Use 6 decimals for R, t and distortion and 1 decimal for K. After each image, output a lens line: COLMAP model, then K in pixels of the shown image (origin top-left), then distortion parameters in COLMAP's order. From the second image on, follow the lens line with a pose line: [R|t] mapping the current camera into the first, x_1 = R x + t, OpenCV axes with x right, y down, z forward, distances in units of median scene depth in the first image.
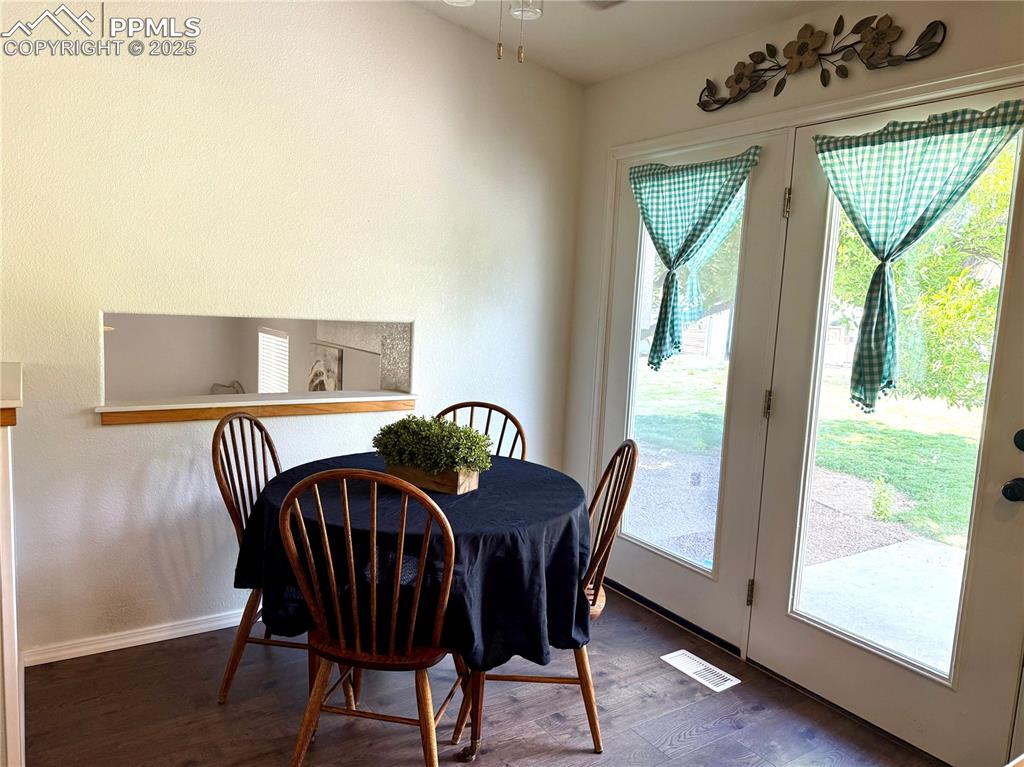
lens RADIAL K [[742.3, 0, 507.7], [0, 742.3, 384.7], [0, 0, 1]] dist [0.027423, -0.008029]
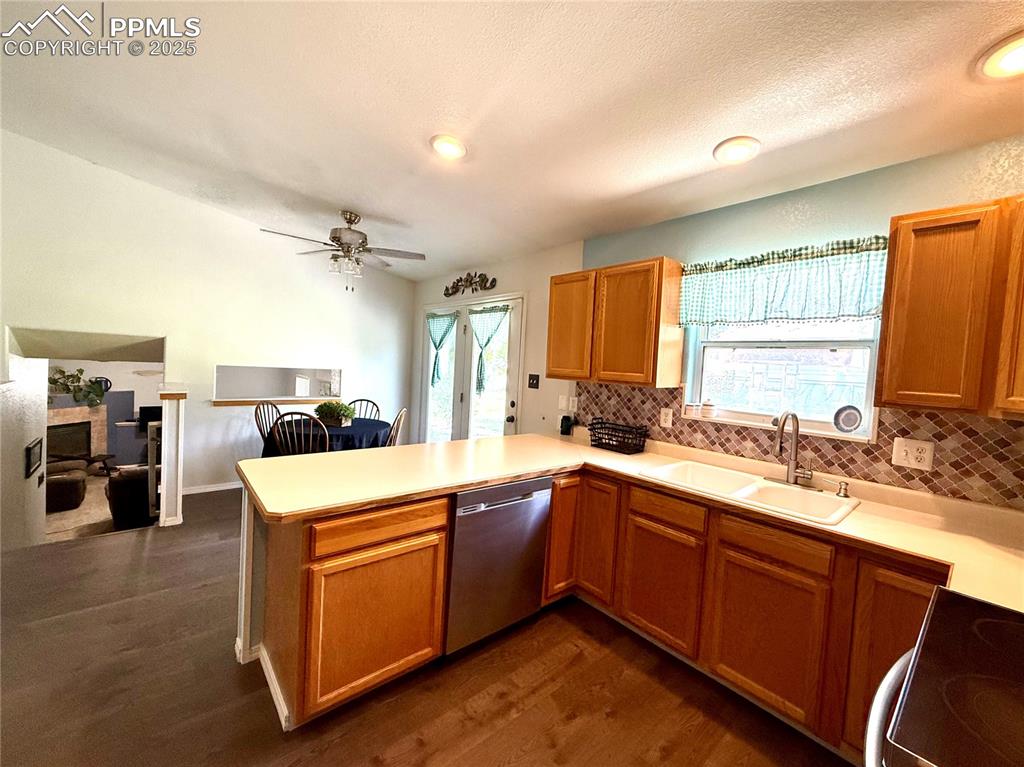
lens RADIAL K [[408.2, 0, 509.2], [0, 408.2, 381.4], [0, 0, 1]] dist [0.002935, 0.000571]
pose [[0.992361, -0.001646, 0.123354, 0.345030], [0.009948, 0.997722, -0.066717, 0.072349], [-0.122963, 0.067434, 0.990118, -0.620005]]
